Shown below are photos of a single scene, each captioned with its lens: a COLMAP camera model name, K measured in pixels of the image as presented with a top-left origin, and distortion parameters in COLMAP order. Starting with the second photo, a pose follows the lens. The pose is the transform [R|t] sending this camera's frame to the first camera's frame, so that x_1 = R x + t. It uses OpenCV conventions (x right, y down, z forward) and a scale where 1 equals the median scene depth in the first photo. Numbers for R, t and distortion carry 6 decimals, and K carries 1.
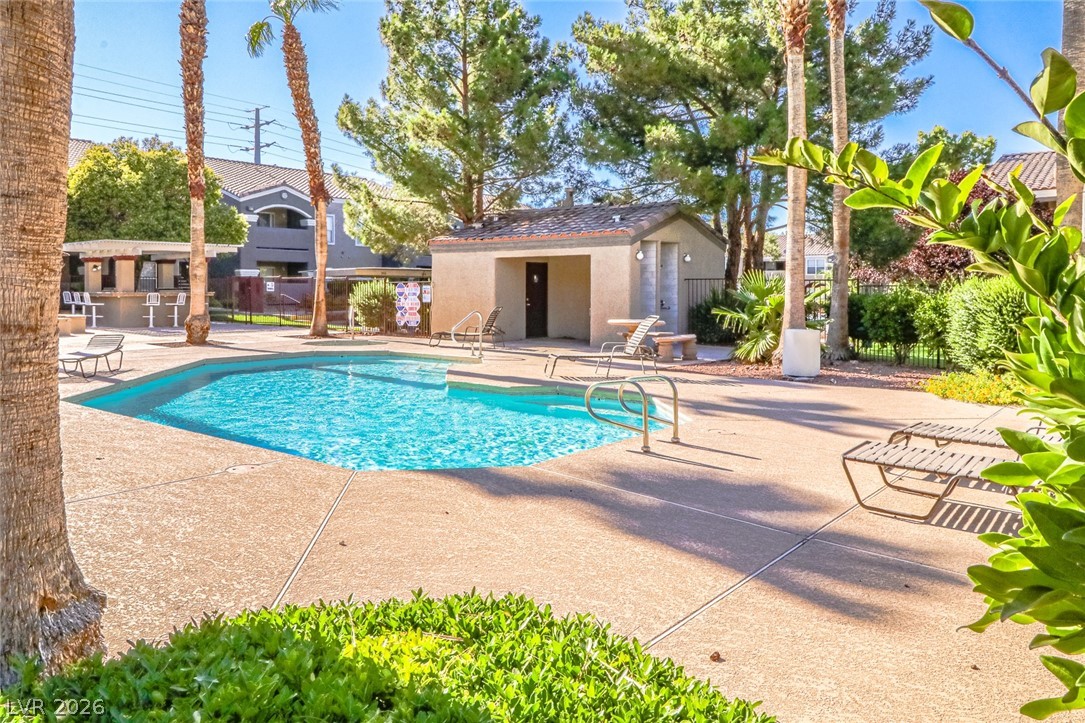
lens RADIAL K [[805.8, 0, 542.3], [0, 805.8, 357.2], [0, 0, 1]] dist [-0.000441, 0.001720]
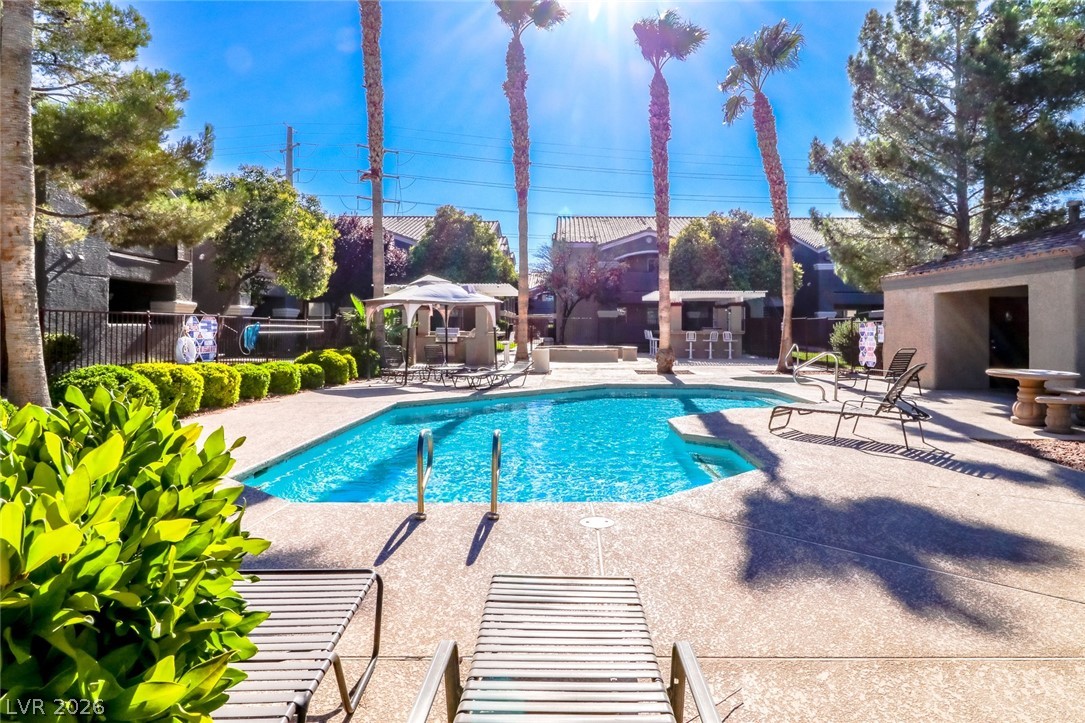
lens RADIAL K [[661.0, 0, 542.6], [0, 661.0, 362.6], [0, 0, 1]] dist [0.000181, -0.000420]
pose [[0.626551, 0.041337, -0.778283, 0.216812], [-0.067314, 0.997731, -0.001198, -0.016291], [0.776468, 0.053140, 0.627912, 0.196909]]
